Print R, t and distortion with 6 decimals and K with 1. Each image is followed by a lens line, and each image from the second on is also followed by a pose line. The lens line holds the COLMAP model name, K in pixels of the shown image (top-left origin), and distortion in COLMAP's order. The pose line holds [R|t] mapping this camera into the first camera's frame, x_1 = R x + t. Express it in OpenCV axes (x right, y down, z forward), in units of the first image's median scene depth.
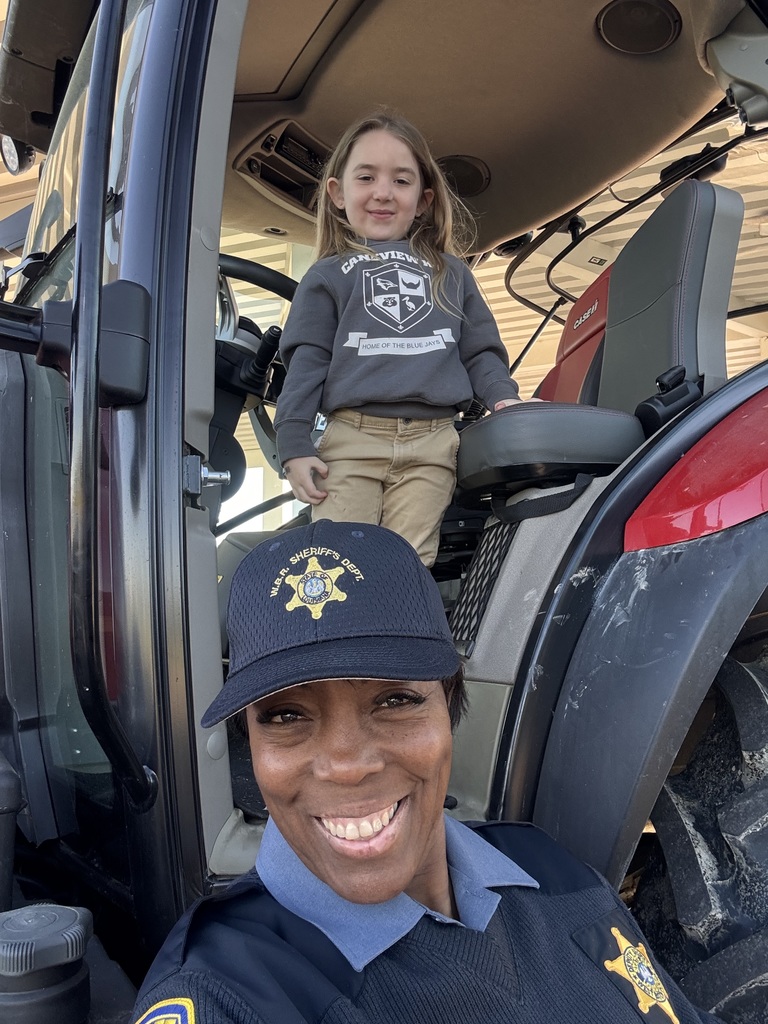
lens RADIAL K [[899.1, 0, 384.0], [0, 899.1, 512.0], [0, 0, 1]] dist [0.124587, -0.229717]
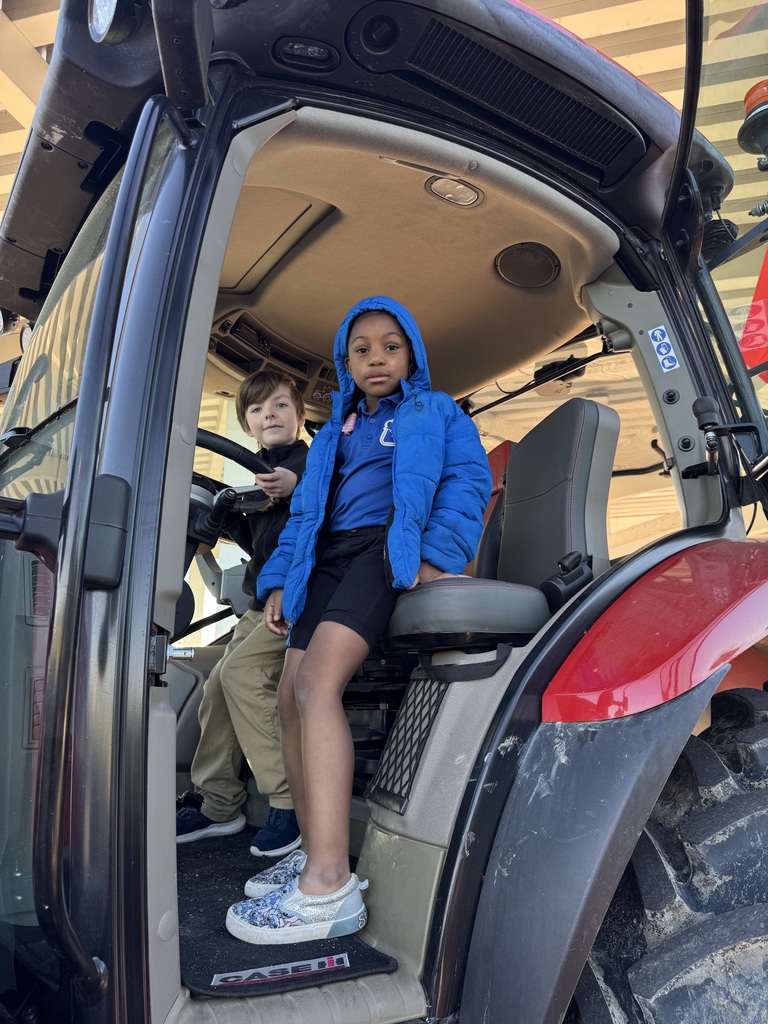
lens RADIAL K [[729.3, 0, 393.9], [0, 729.3, 516.6], [0, 0, 1]] dist [-0.005914, -0.004406]
pose [[0.989069, 0.044594, 0.140549, -0.063278], [-0.028625, 0.993107, -0.113662, -0.107364], [-0.144649, 0.108396, 0.983528, 0.099523]]
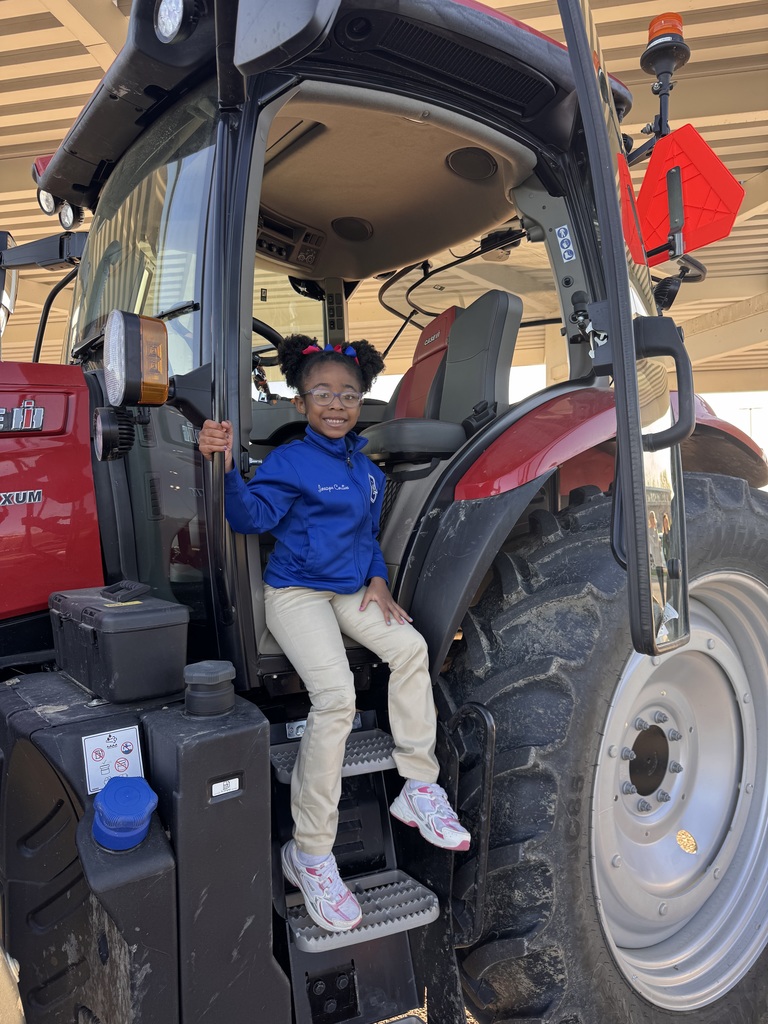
lens RADIAL K [[724.4, 0, 385.0], [0, 724.4, 519.5], [0, 0, 1]] dist [0.072510, -0.120635]
pose [[0.983601, 0.004008, 0.180312, -0.187141], [-0.028036, 0.990998, 0.130905, -0.125949], [-0.178164, -0.133814, 0.974860, -0.579335]]
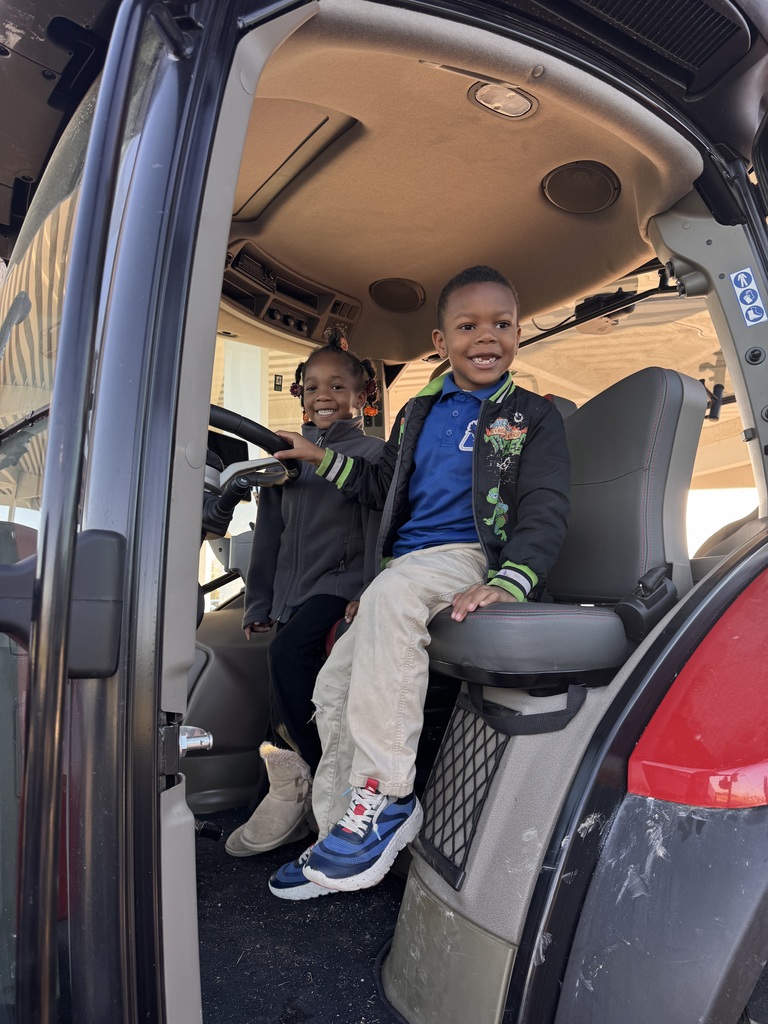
lens RADIAL K [[728.8, 0, 380.9], [0, 728.8, 516.1], [0, 0, 1]] dist [-0.000985, -0.007738]
pose [[0.991232, 0.027029, 0.129336, -0.104755], [-0.028860, 0.999508, 0.012302, -0.259095], [-0.128940, -0.015927, 0.991525, 0.288363]]
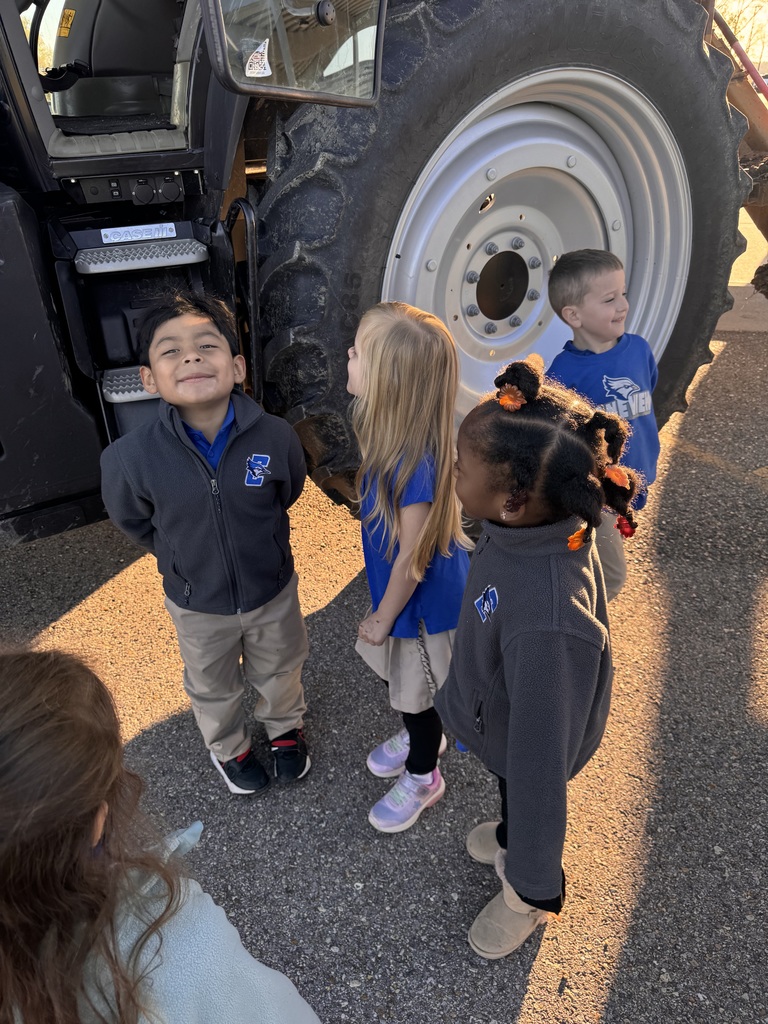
lens RADIAL K [[728.8, 0, 380.9], [0, 728.8, 516.1], [0, 0, 1]] dist [-0.000985, -0.007738]
pose [[0.997865, -0.051056, 0.040725, 0.443548], [0.015677, 0.792598, 0.609543, 0.016630], [-0.063399, -0.607603, 0.791707, -0.891317]]
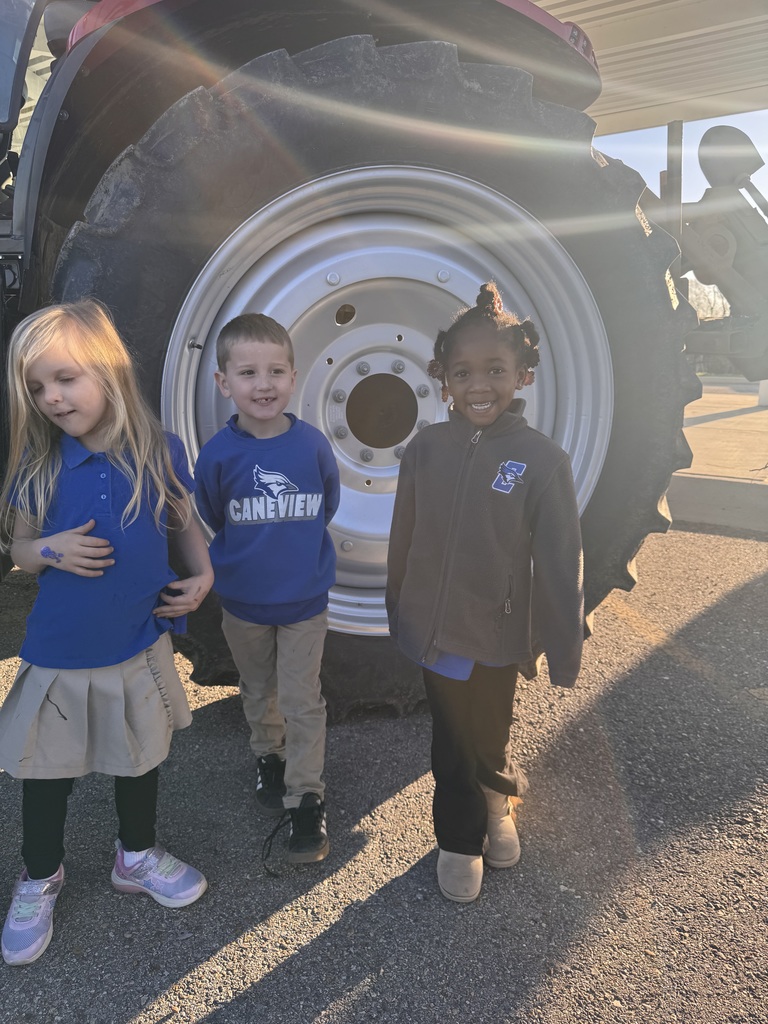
lens RADIAL K [[725.3, 0, 381.4], [0, 725.3, 508.7], [0, 0, 1]] dist [0.031670, -0.003548]
pose [[0.973910, 0.070013, -0.215866, 1.362605], [0.011805, 0.934303, 0.356285, 0.359652], [0.226629, -0.349538, 0.909100, -0.617701]]
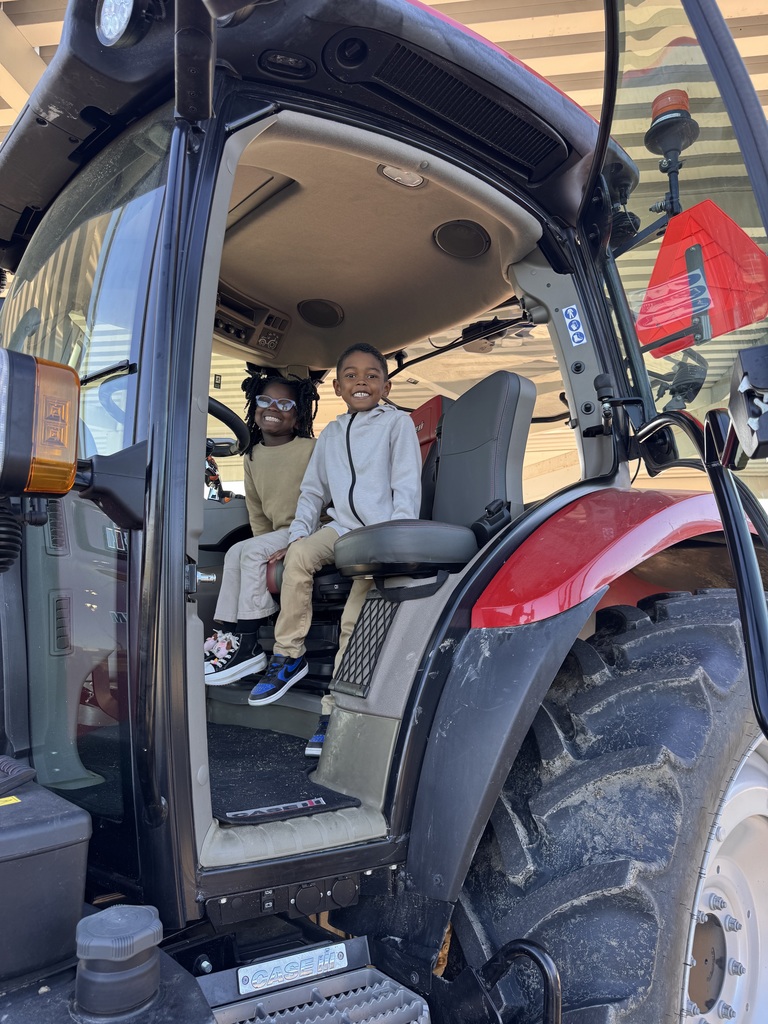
lens RADIAL K [[722.8, 0, 391.4], [0, 722.8, 515.6], [0, 0, 1]] dist [0.082734, -0.153288]
pose [[0.964555, 0.041998, 0.260519, -0.199221], [-0.038212, 0.999078, -0.019584, -0.121055], [-0.261101, 0.008935, 0.965270, -0.151254]]
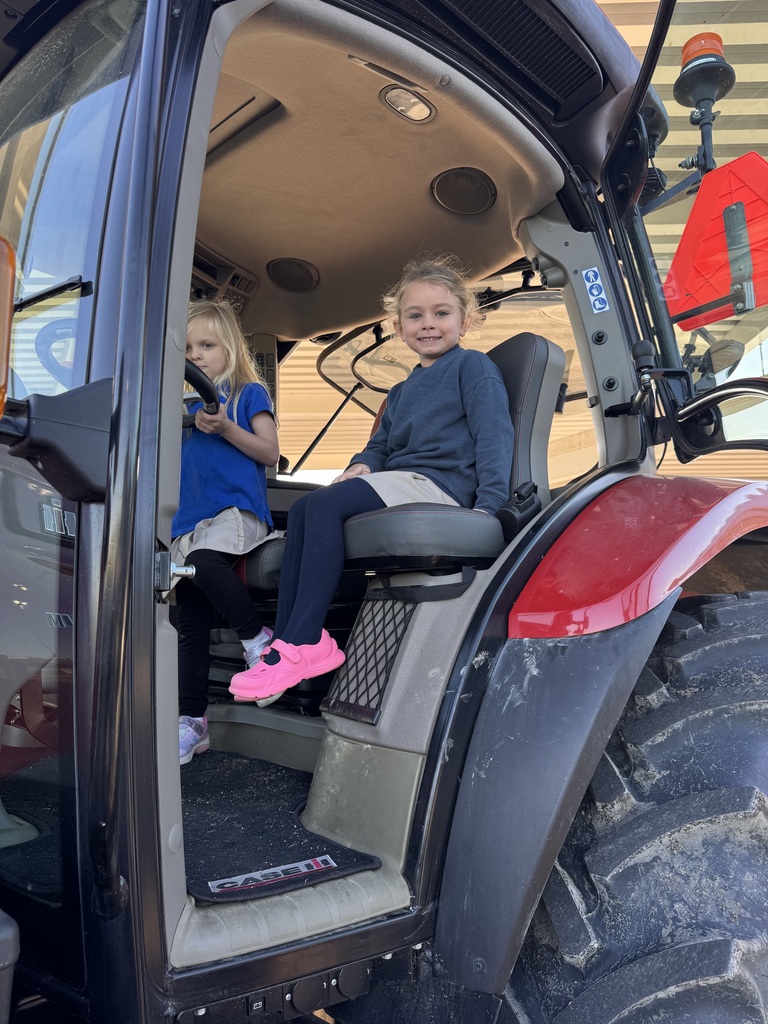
lens RADIAL K [[727.2, 0, 388.8], [0, 727.2, 510.7], [0, 0, 1]] dist [0.024418, -0.037395]
pose [[0.940133, 0.062442, 0.335040, -0.238880], [-0.057265, 0.998038, -0.025318, -0.097846], [-0.335964, 0.004616, 0.941864, 0.130700]]
